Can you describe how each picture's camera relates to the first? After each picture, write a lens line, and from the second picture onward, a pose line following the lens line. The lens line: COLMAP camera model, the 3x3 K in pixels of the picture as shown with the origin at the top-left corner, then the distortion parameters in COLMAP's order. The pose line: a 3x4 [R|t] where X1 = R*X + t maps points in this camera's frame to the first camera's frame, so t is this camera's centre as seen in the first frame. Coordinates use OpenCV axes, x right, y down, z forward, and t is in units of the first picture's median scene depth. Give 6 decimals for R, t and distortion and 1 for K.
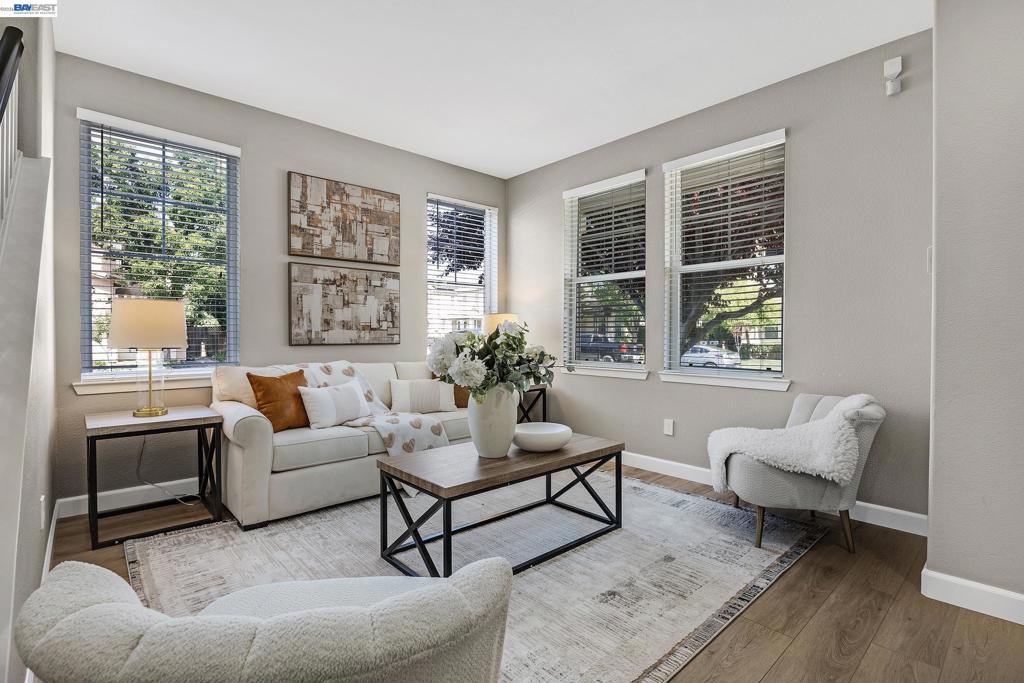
lens RADIAL K [[477.6, 0, 512.2], [0, 477.6, 337.1], [0, 0, 1]] dist [0.002283, 0.000069]
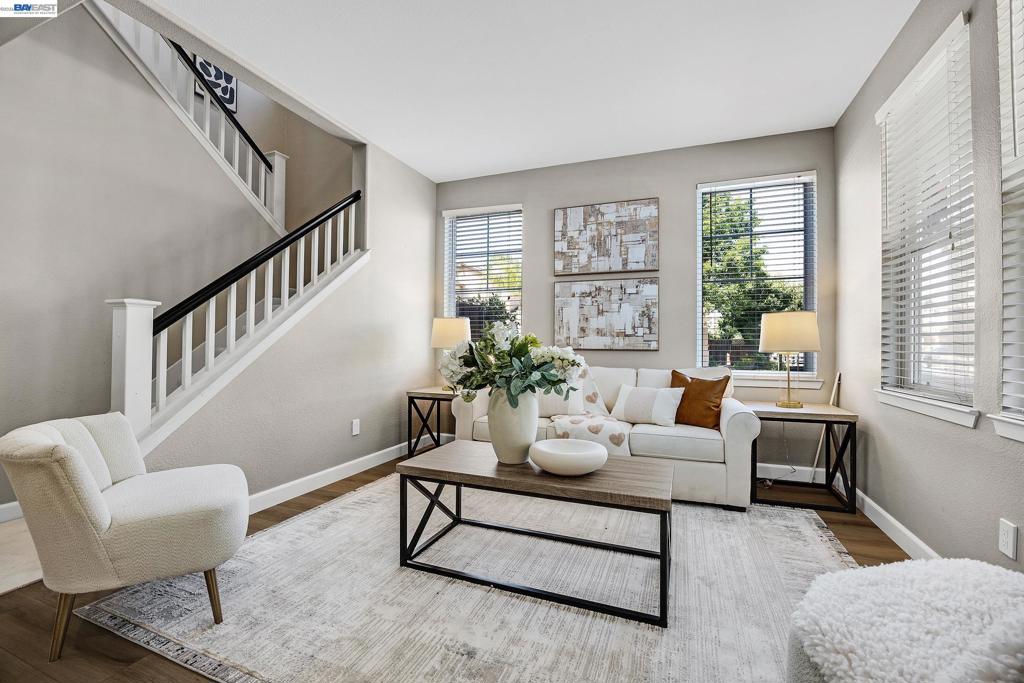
lens RADIAL K [[434.6, 0, 509.2], [0, 434.6, 340.6], [0, 0, 1]] dist [-0.022134, 0.001182]
pose [[0.449350, -0.005222, -0.893341, 0.450076], [-0.014512, 0.999808, -0.013144, 0.010722], [0.893238, 0.018870, 0.449188, 0.366846]]
